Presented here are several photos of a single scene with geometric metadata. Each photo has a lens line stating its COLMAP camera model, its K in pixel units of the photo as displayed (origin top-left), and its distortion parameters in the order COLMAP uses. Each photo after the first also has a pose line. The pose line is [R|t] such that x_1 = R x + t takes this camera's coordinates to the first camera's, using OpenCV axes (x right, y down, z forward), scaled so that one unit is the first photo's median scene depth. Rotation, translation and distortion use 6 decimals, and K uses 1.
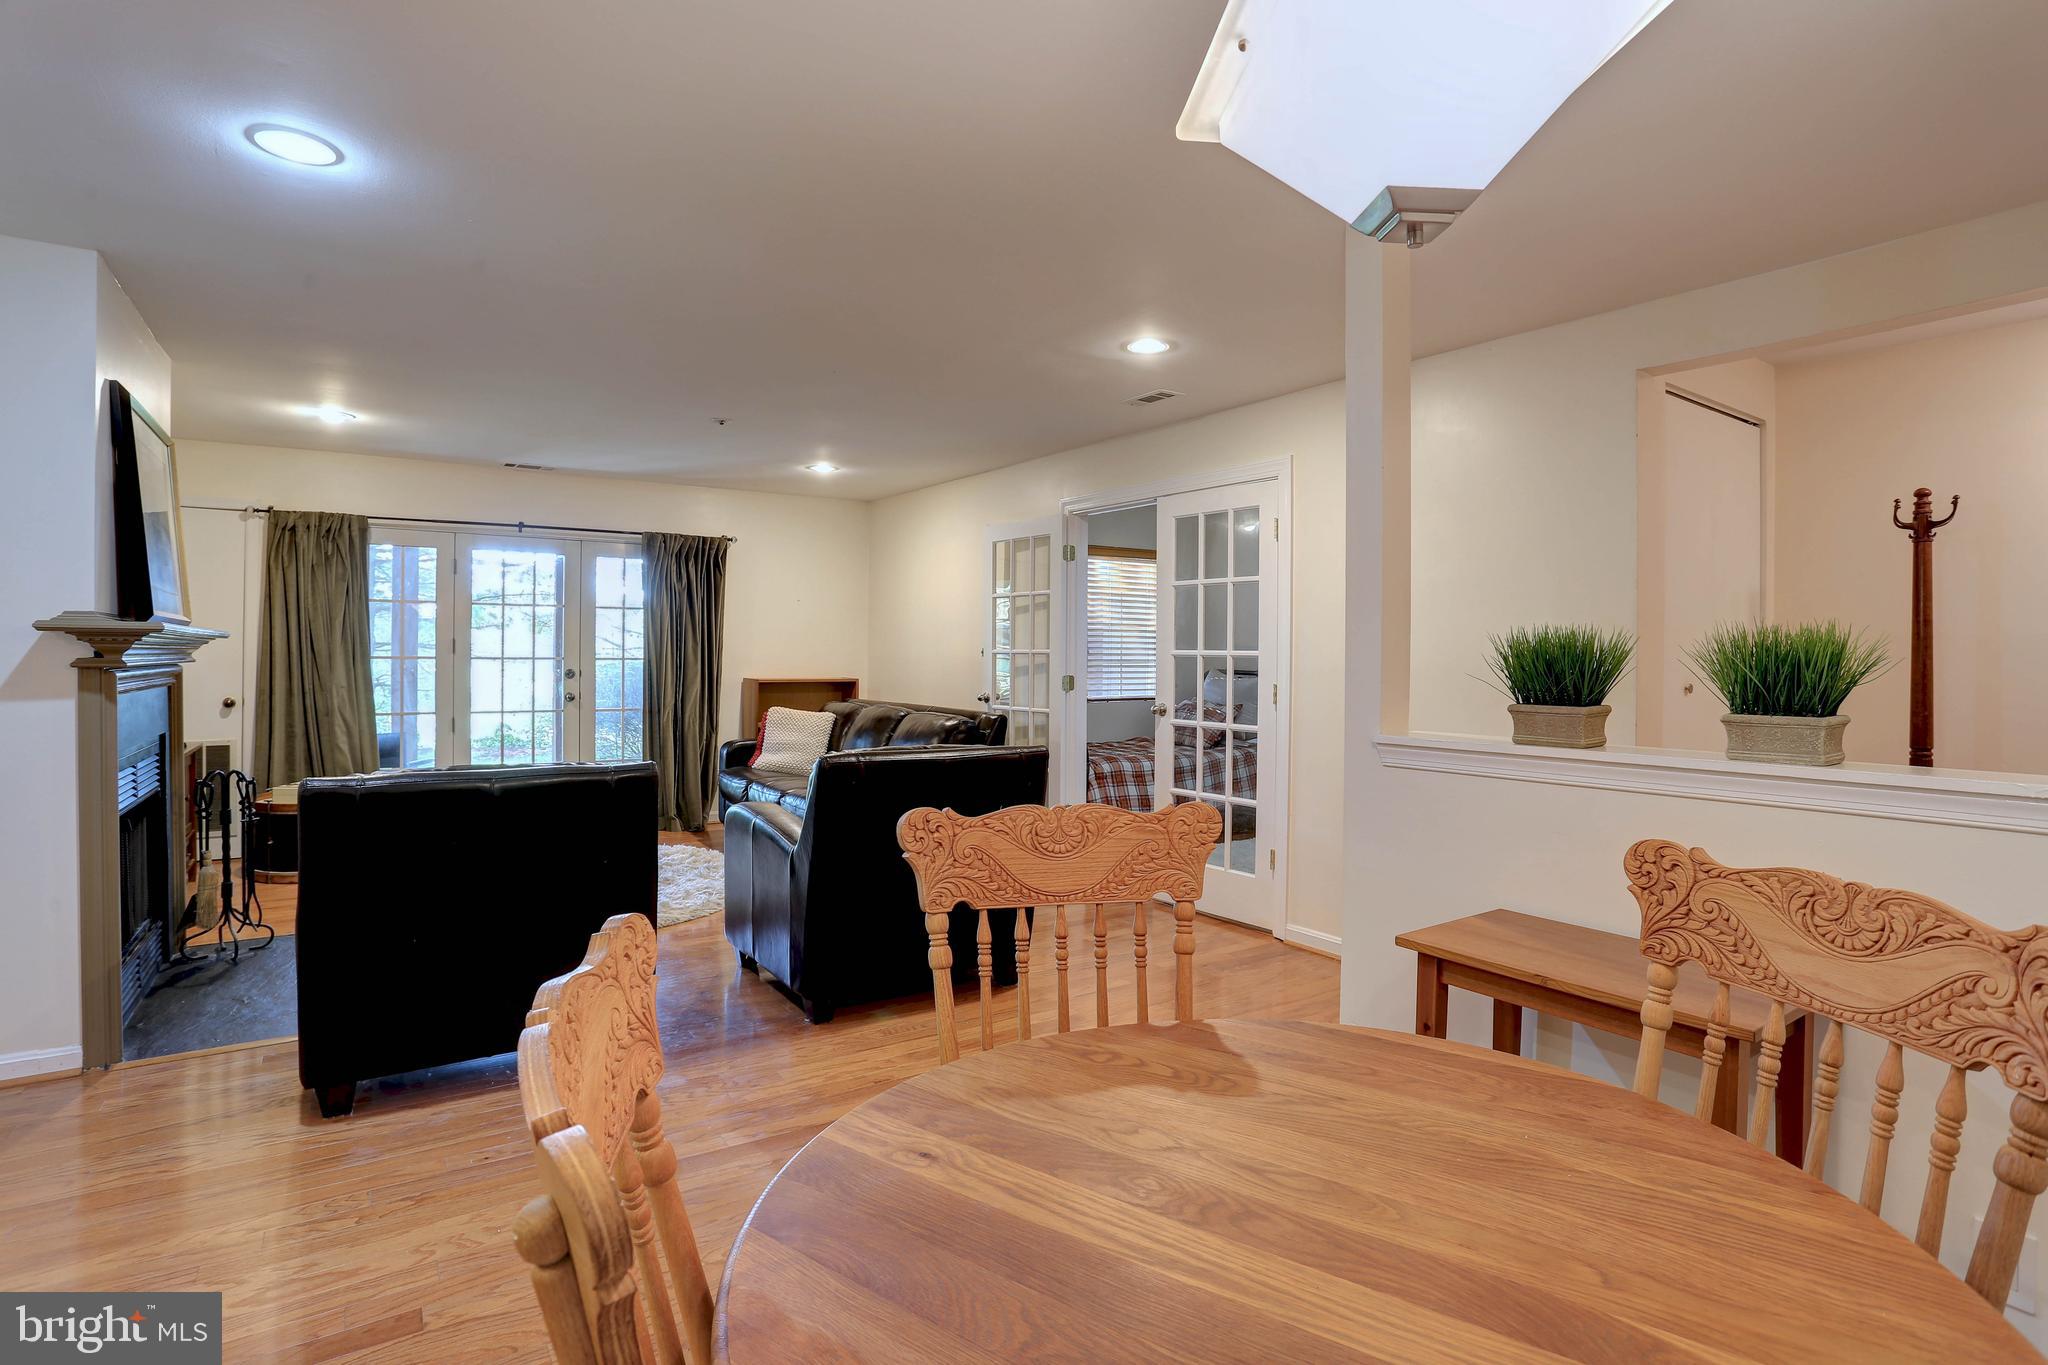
lens RADIAL K [[988.8, 0, 1025.3], [0, 988.8, 667.8], [0, 0, 1]] dist [-0.067283, 0.033827]
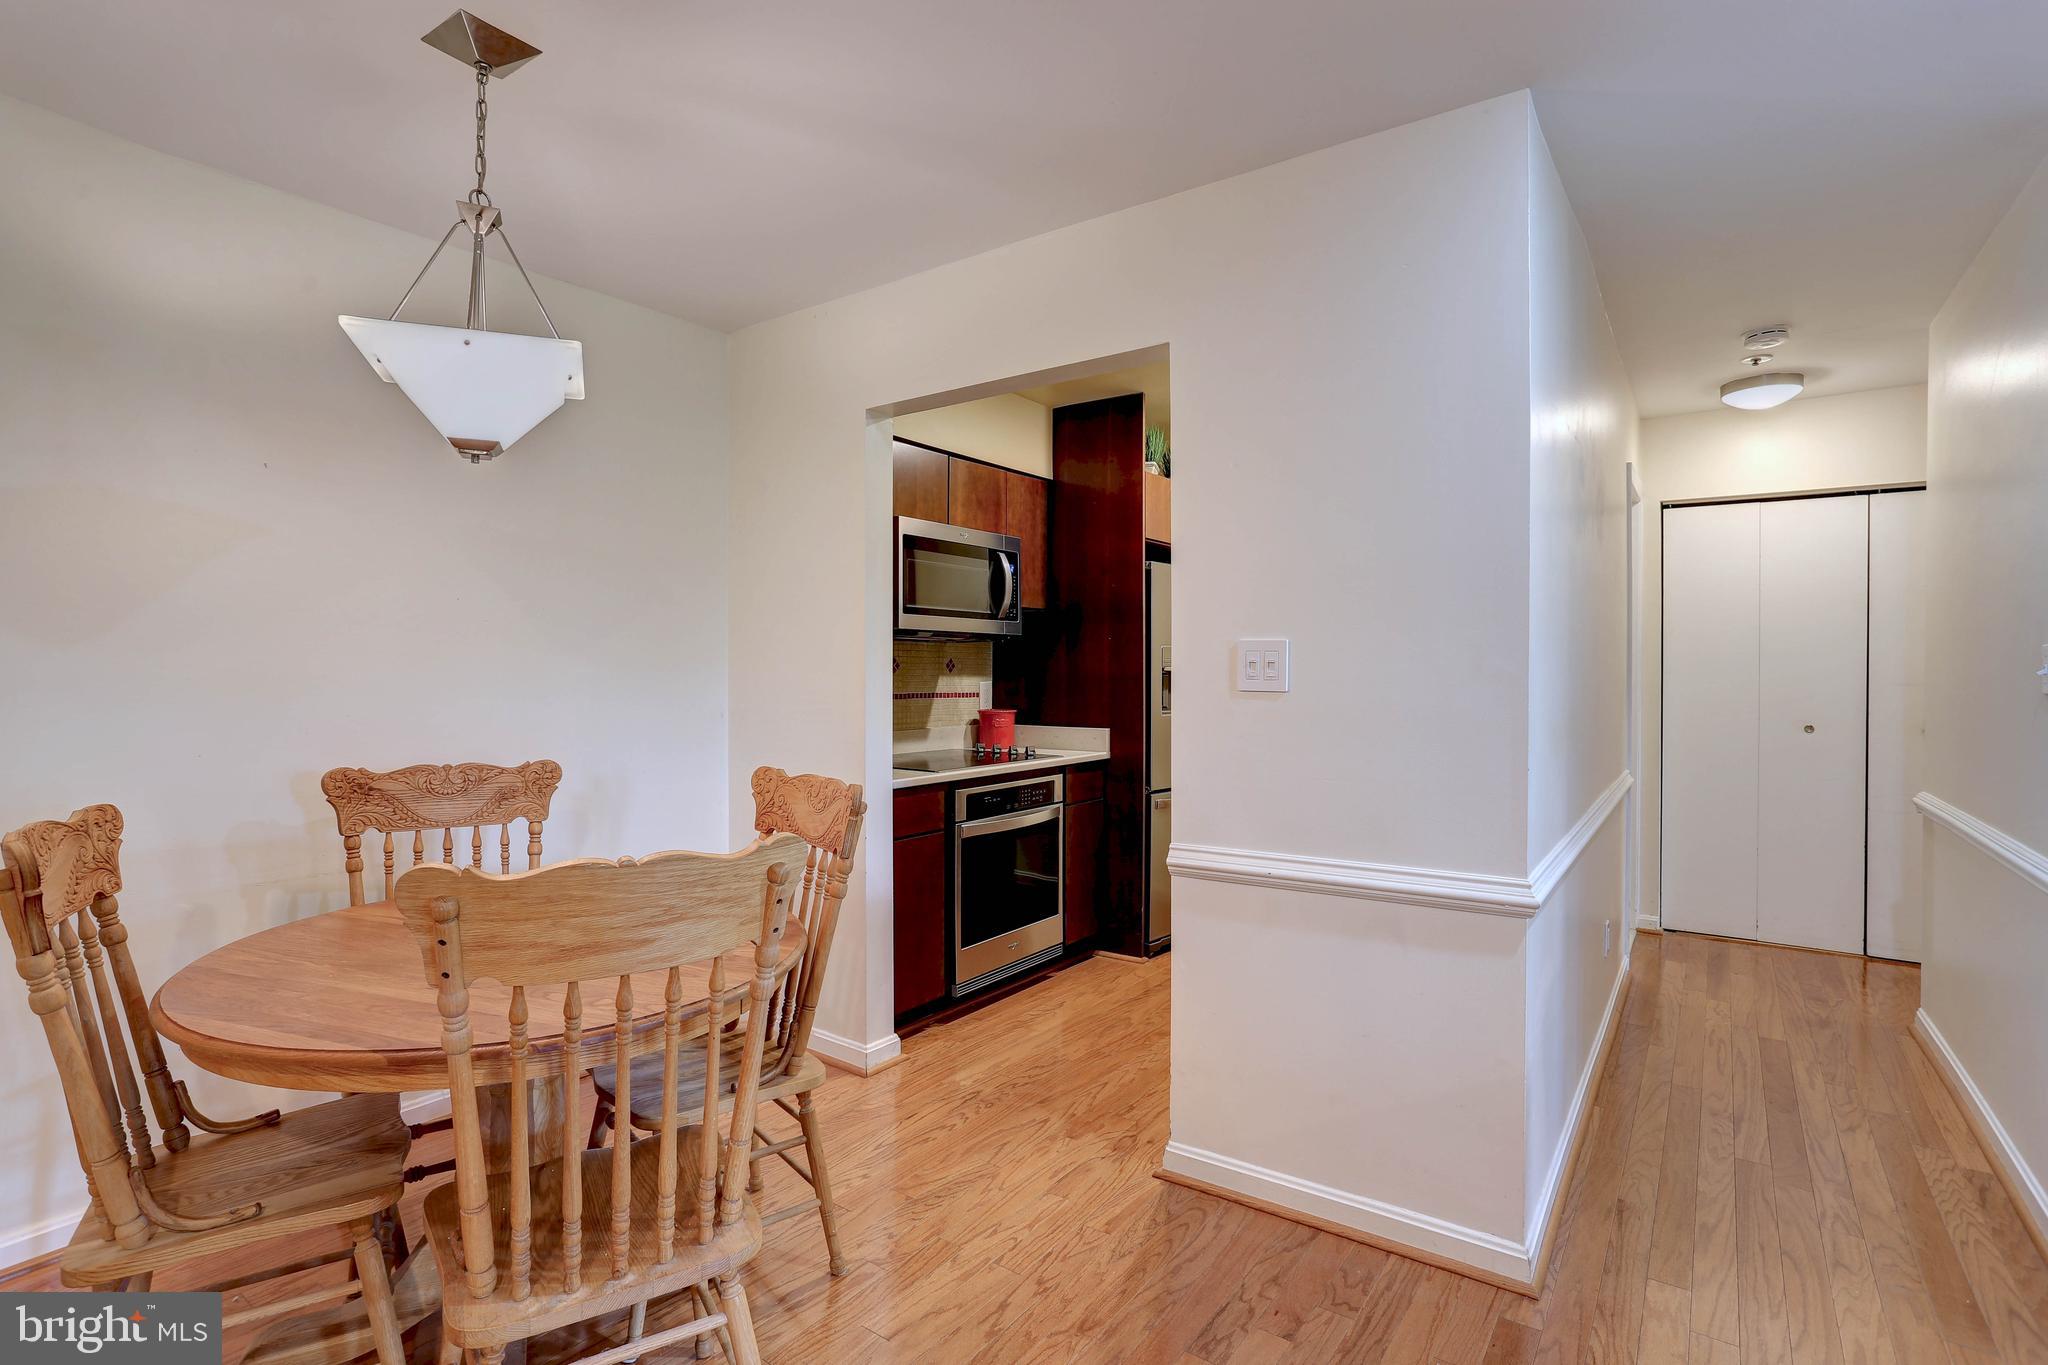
lens RADIAL K [[988.8, 0, 1025.3], [0, 988.8, 667.8], [0, 0, 1]] dist [-0.067283, 0.033827]
pose [[-0.940842, -0.010404, -0.338686, 0.000231], [-0.016546, 0.999747, 0.015253, -0.008799], [0.338441, 0.019955, -0.940776, 0.472827]]
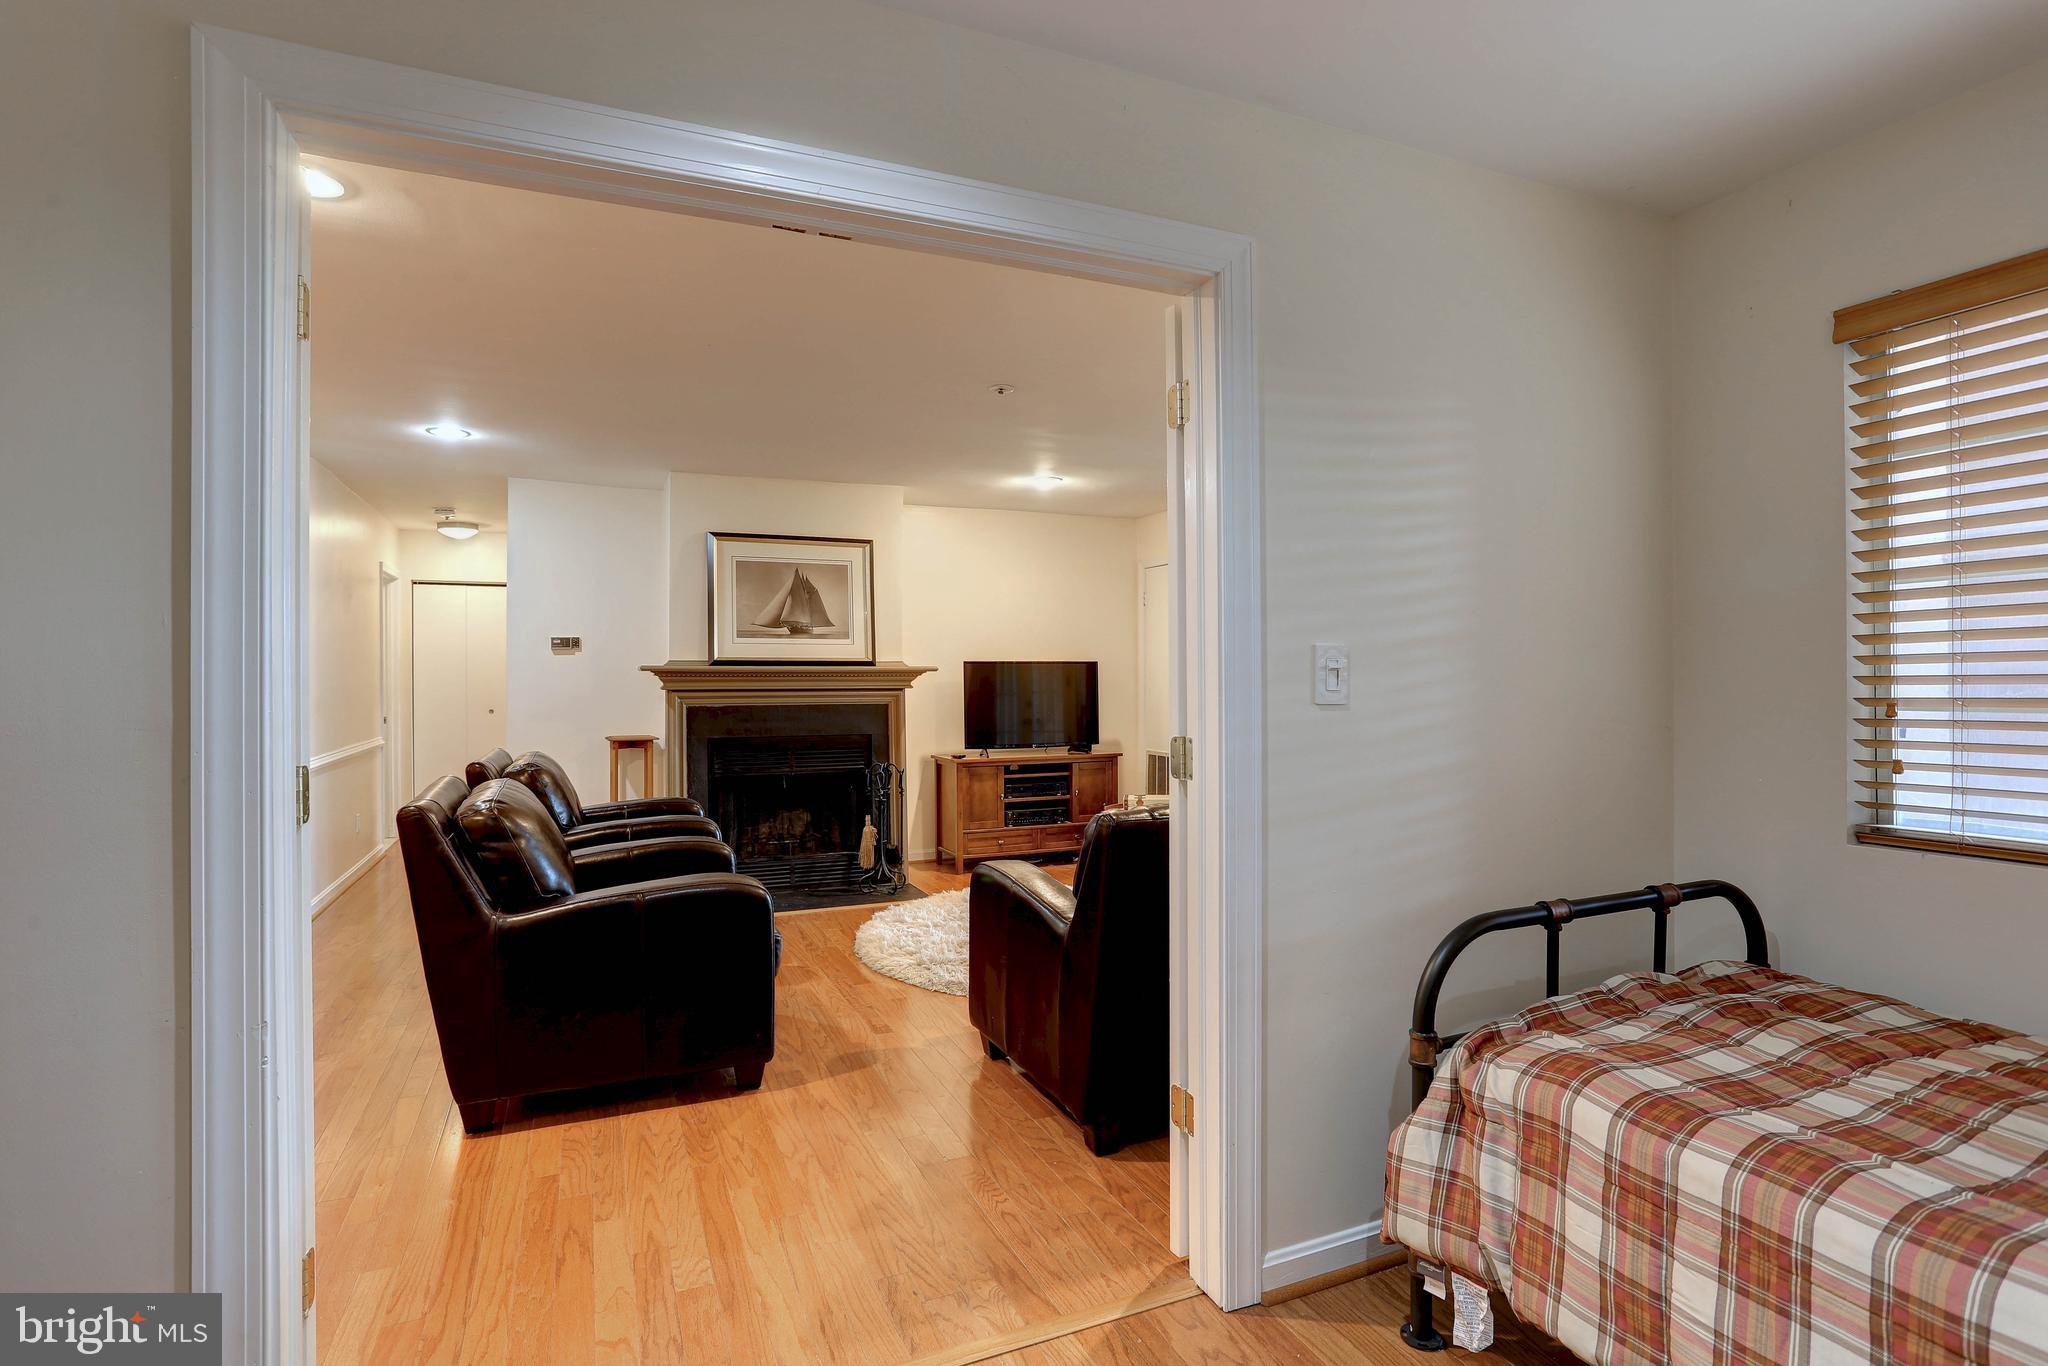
lens RADIAL K [[1003.6, 0, 1075.8], [0, 1003.6, 671.4], [0, 0, 1]] dist [-0.064429, 0.027614]
pose [[-0.151615, -0.012911, -0.988355, 0.386956], [-0.011000, 0.999875, -0.011374, -0.011017], [0.988378, 0.009147, -0.151738, 0.951938]]
